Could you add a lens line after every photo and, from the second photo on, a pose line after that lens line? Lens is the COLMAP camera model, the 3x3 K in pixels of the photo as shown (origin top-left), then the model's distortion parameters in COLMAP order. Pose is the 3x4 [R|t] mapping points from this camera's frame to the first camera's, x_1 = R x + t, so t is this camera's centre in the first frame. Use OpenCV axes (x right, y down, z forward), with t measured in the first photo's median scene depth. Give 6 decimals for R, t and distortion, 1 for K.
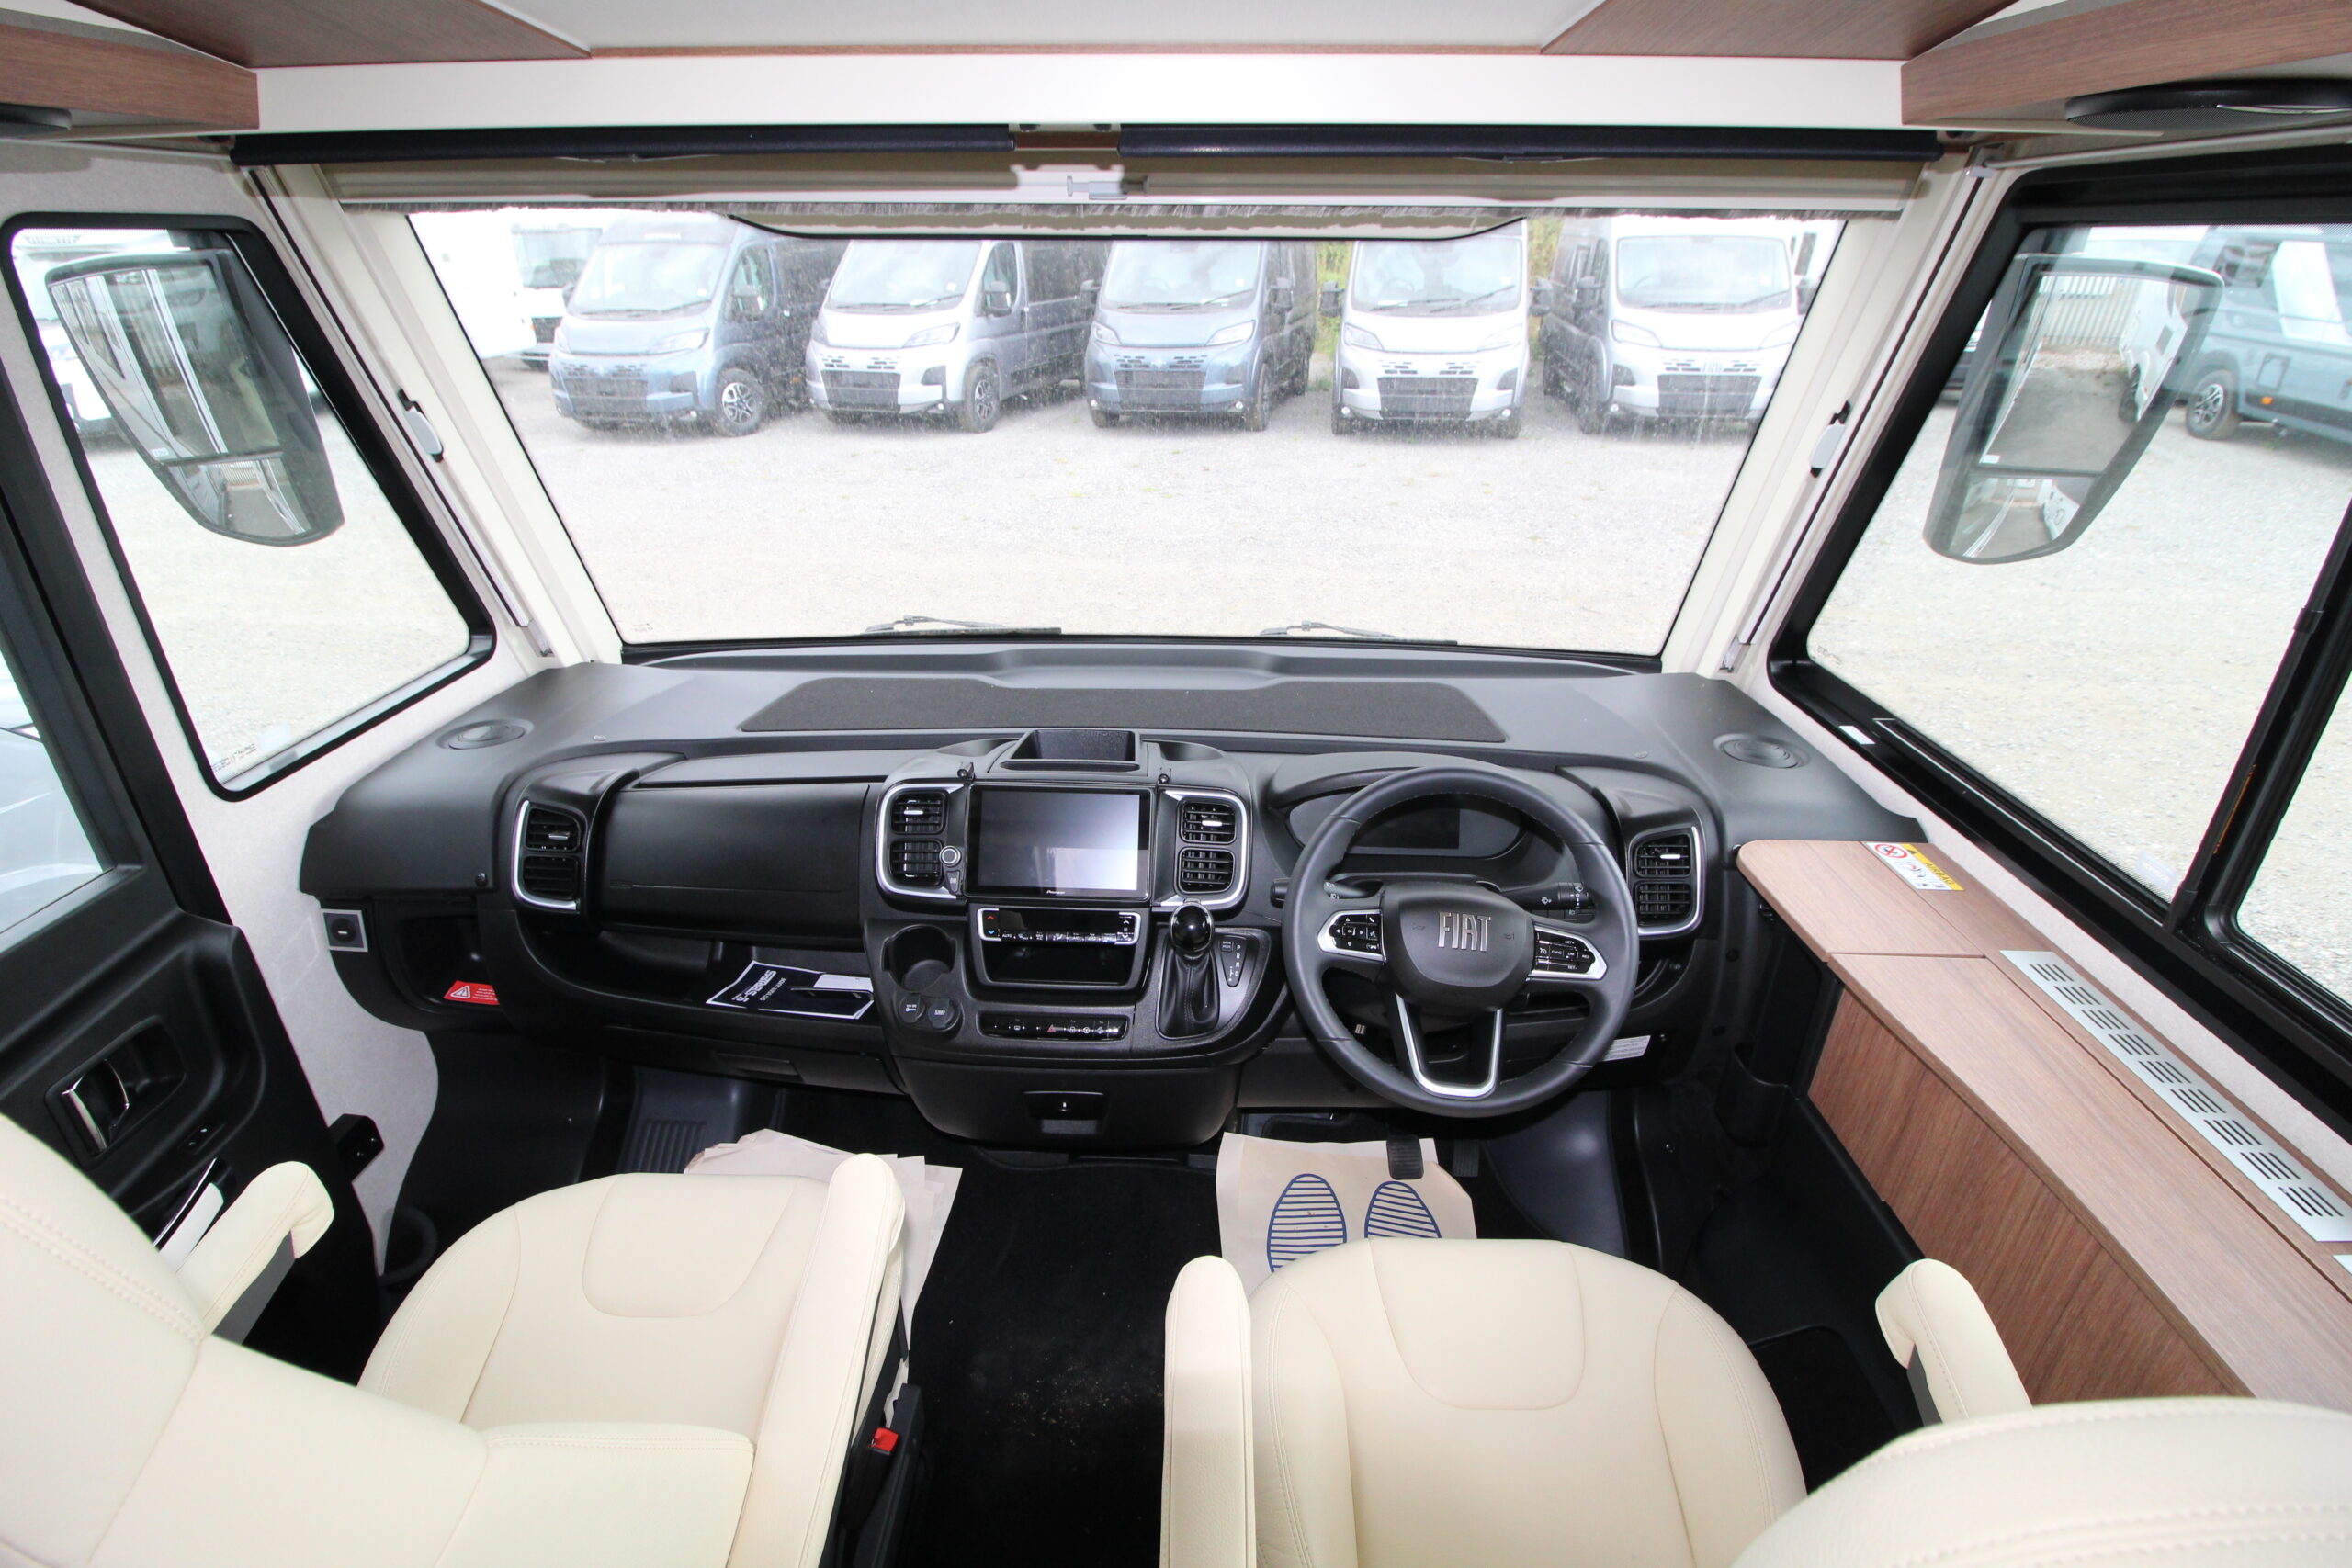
lens RADIAL K [[1090.0, 0, 1180.6], [0, 1090.0, 775.8], [0, 0, 1]] dist [0.000709, -0.013258]
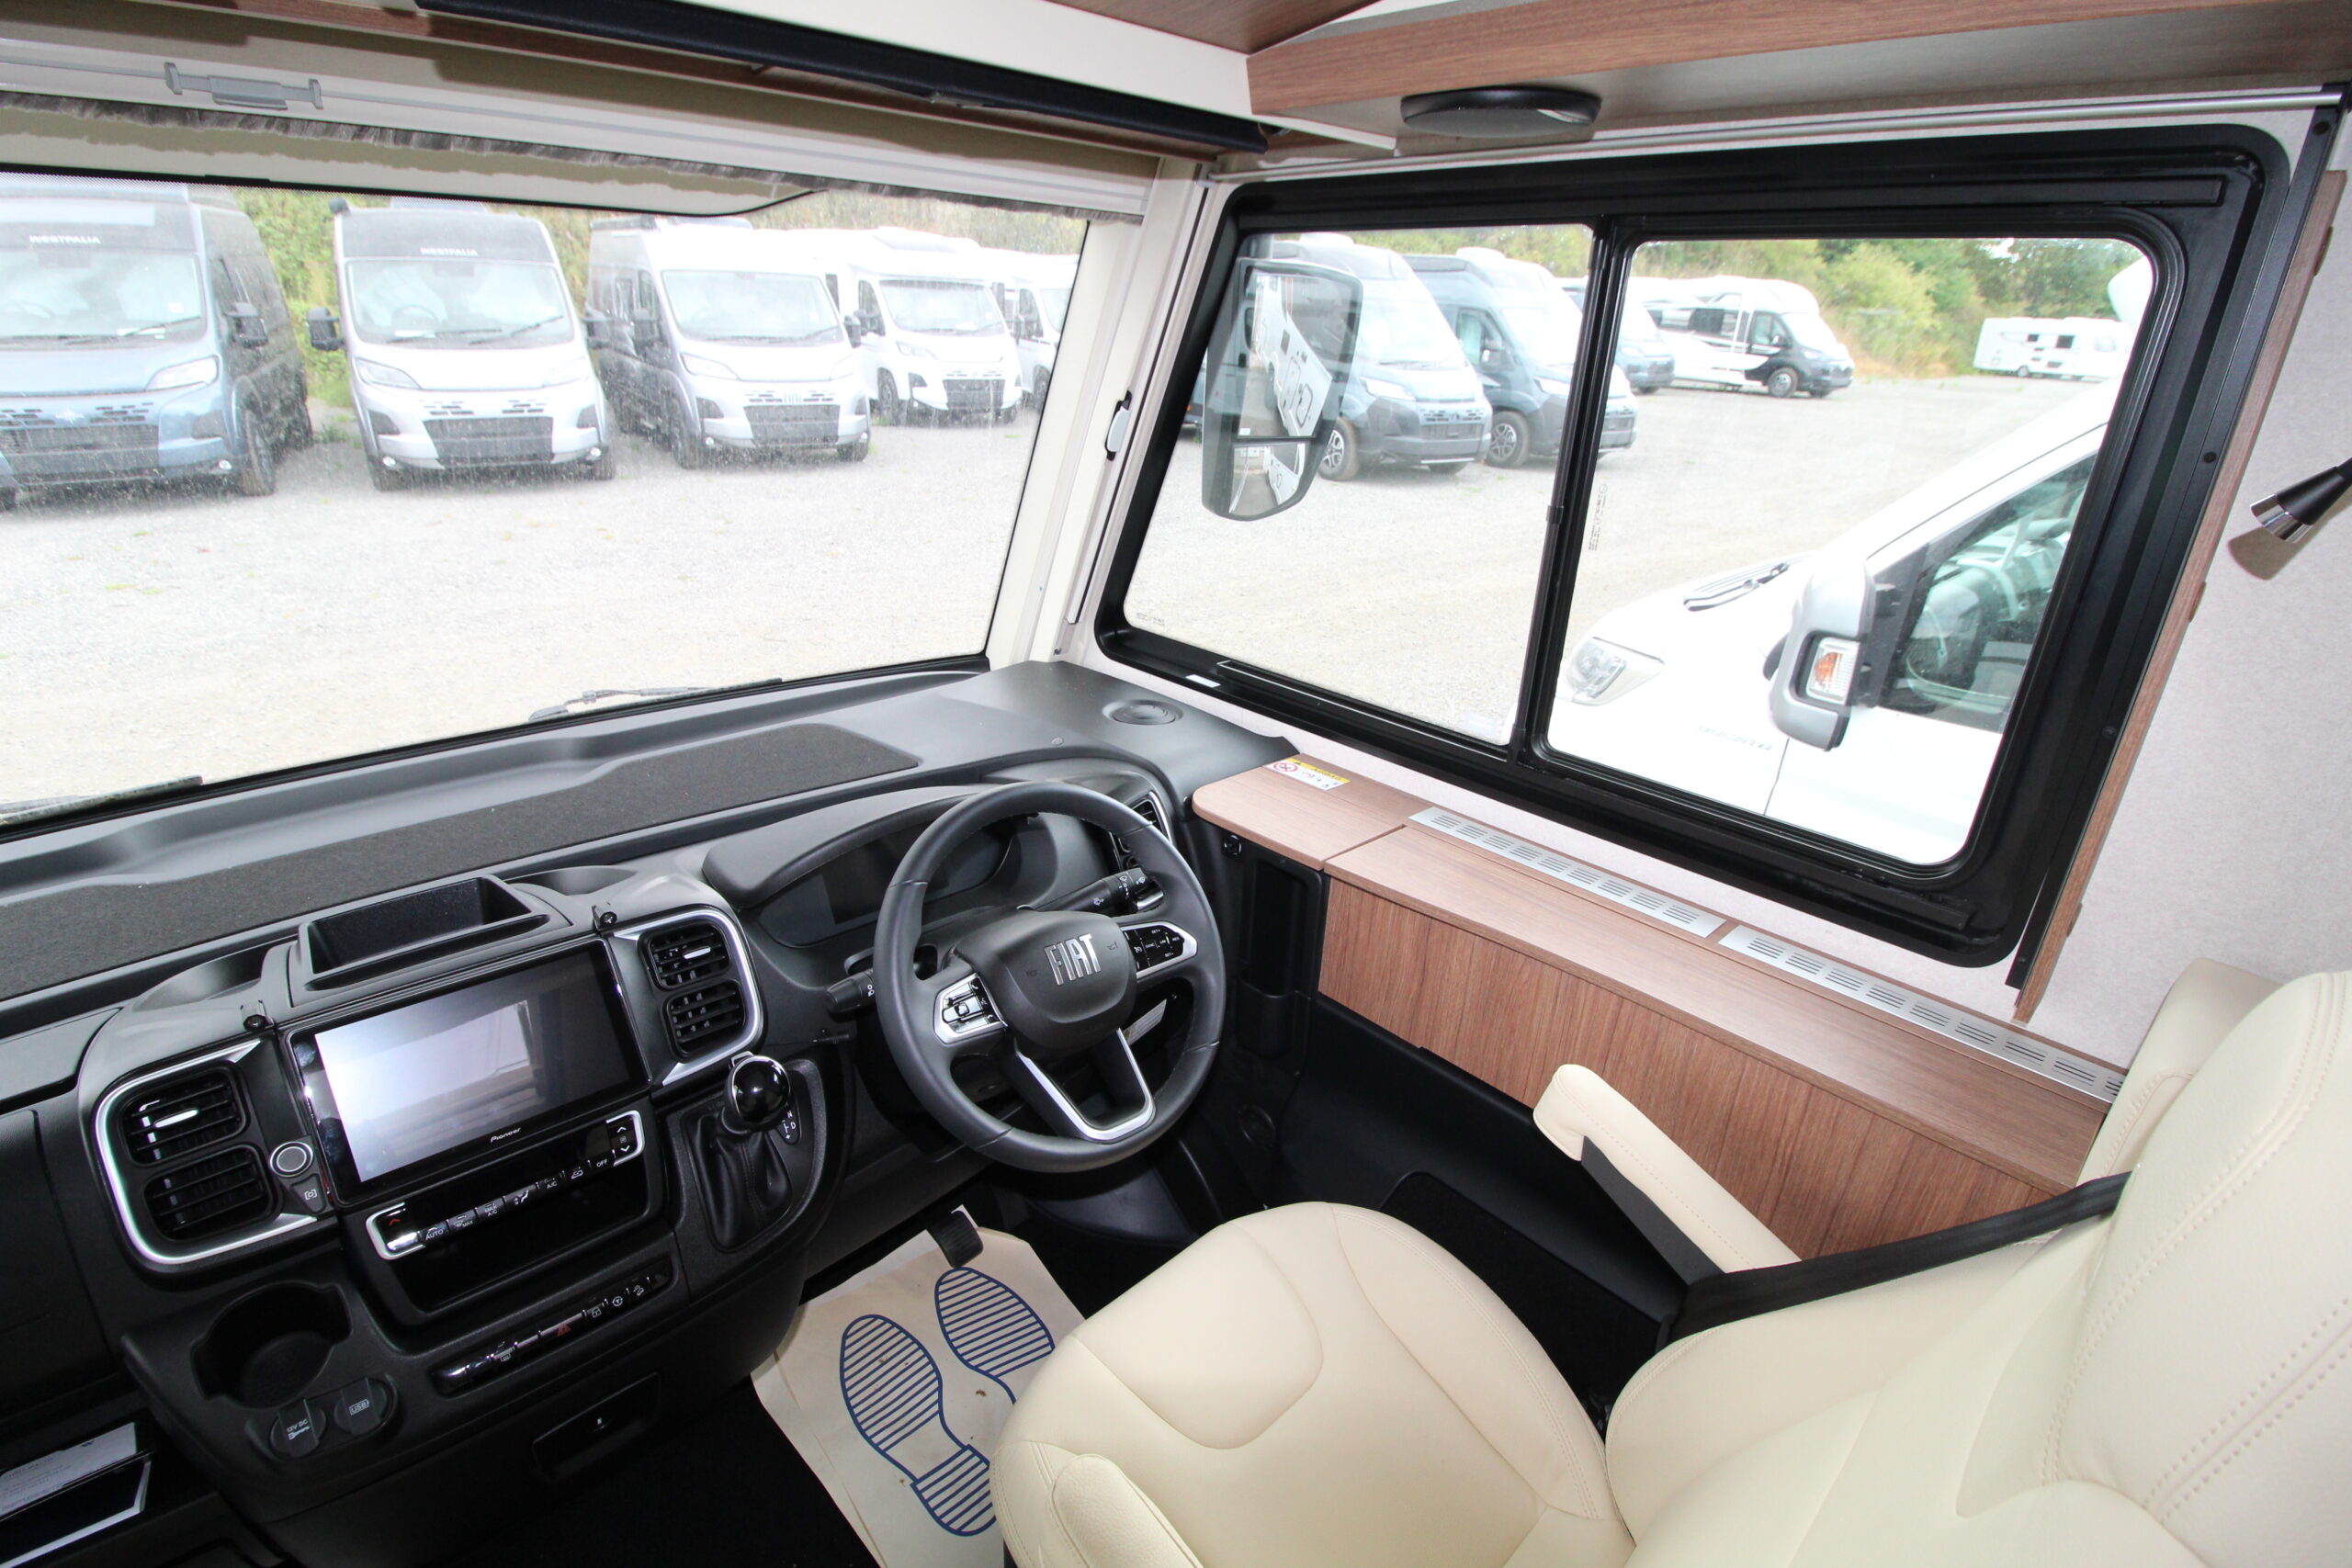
lens RADIAL K [[1090.0, 0, 1180.6], [0, 1090.0, 775.8], [0, 0, 1]] dist [0.000709, -0.013258]
pose [[0.711345, -0.250780, 0.656581, -0.148398], [0.270709, 0.959864, 0.073330, -0.029103], [-0.648618, 0.125579, 0.750683, 0.156605]]
